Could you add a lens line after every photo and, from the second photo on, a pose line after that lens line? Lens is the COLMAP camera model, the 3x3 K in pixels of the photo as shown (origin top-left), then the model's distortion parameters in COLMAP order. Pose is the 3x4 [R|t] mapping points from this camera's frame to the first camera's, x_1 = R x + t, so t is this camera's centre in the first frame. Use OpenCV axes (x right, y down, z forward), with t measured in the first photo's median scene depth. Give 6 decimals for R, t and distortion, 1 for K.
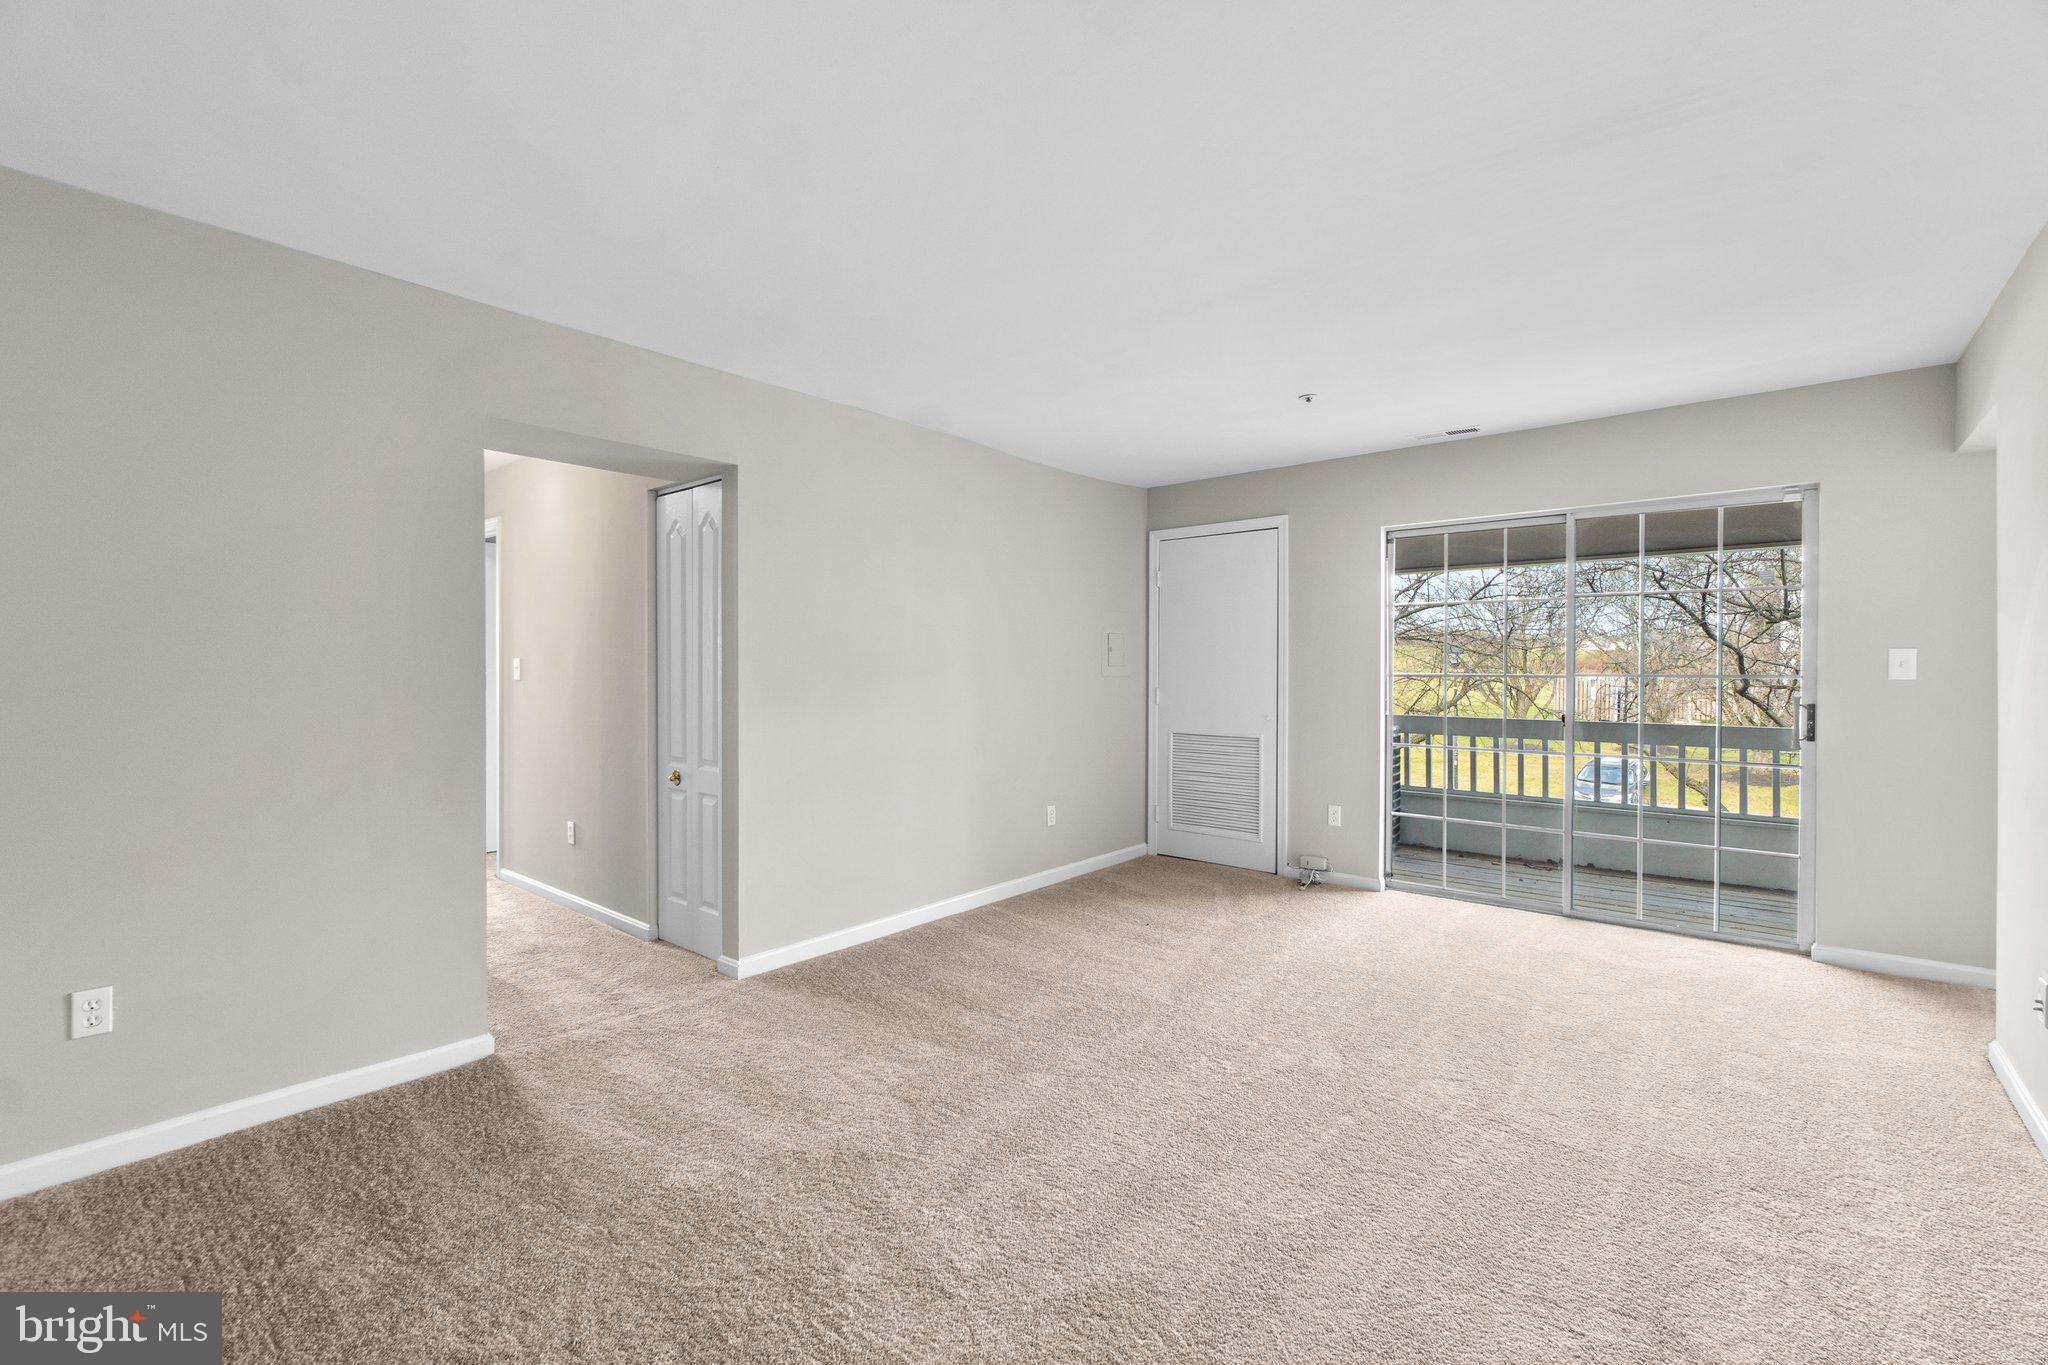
lens RADIAL K [[889.0, 0, 1021.7], [0, 889.0, 671.1], [0, 0, 1]] dist [-0.007179, 0.002752]
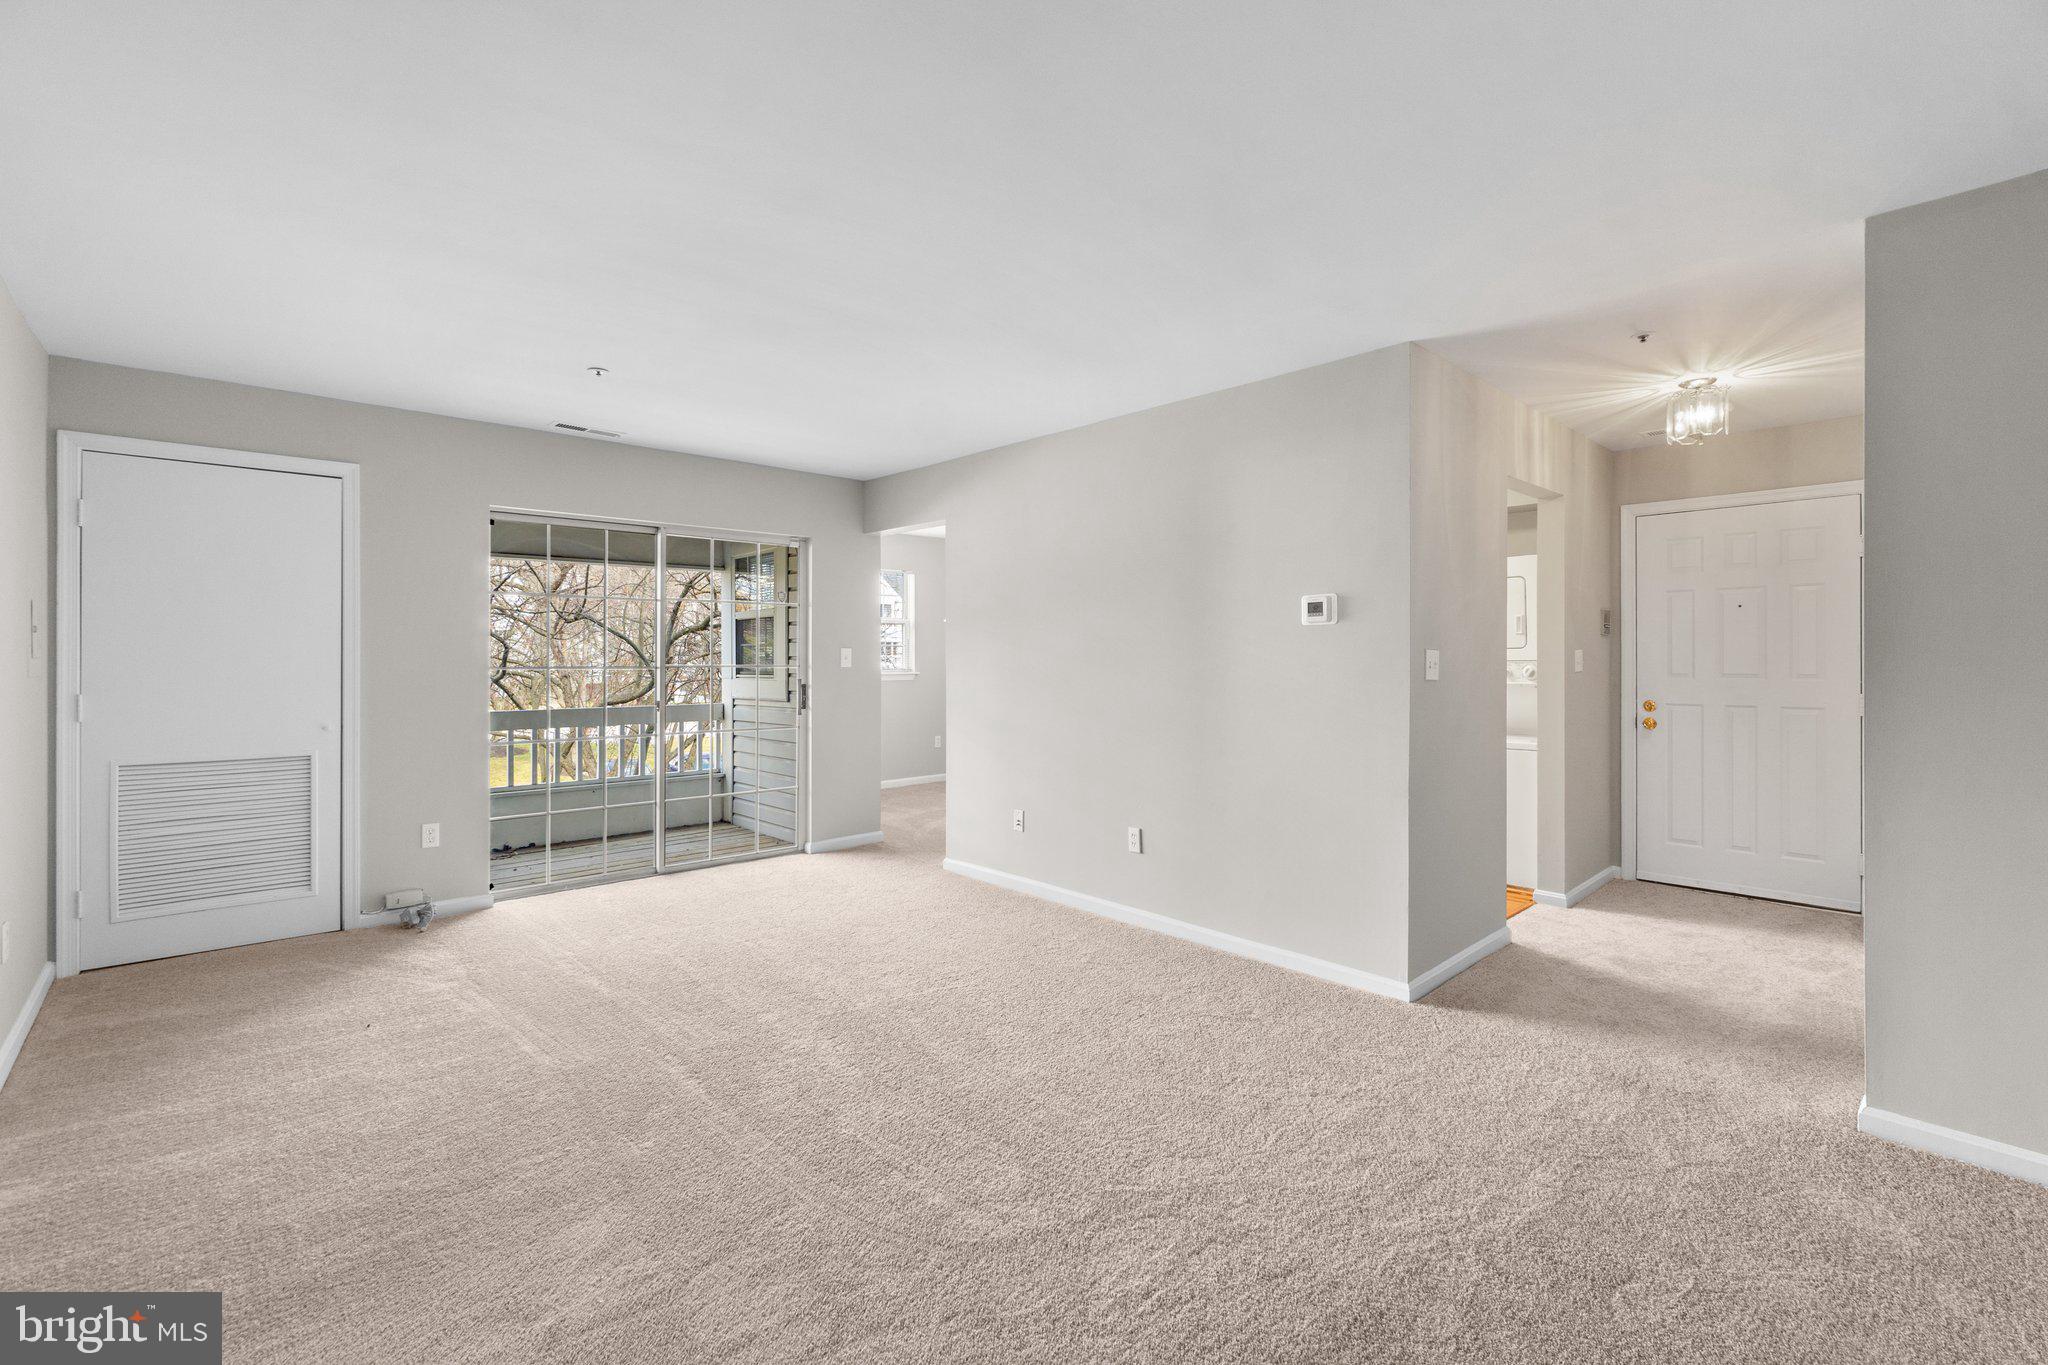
lens RADIAL K [[889.0, 0, 1024.6], [0, 889.0, 668.4], [0, 0, 1]] dist [-0.007179, 0.002752]
pose [[0.117525, -0.010461, 0.993015, -0.427051], [0.004234, 0.999941, 0.010033, -0.002175], [-0.993061, 0.003026, 0.117562, 0.347466]]
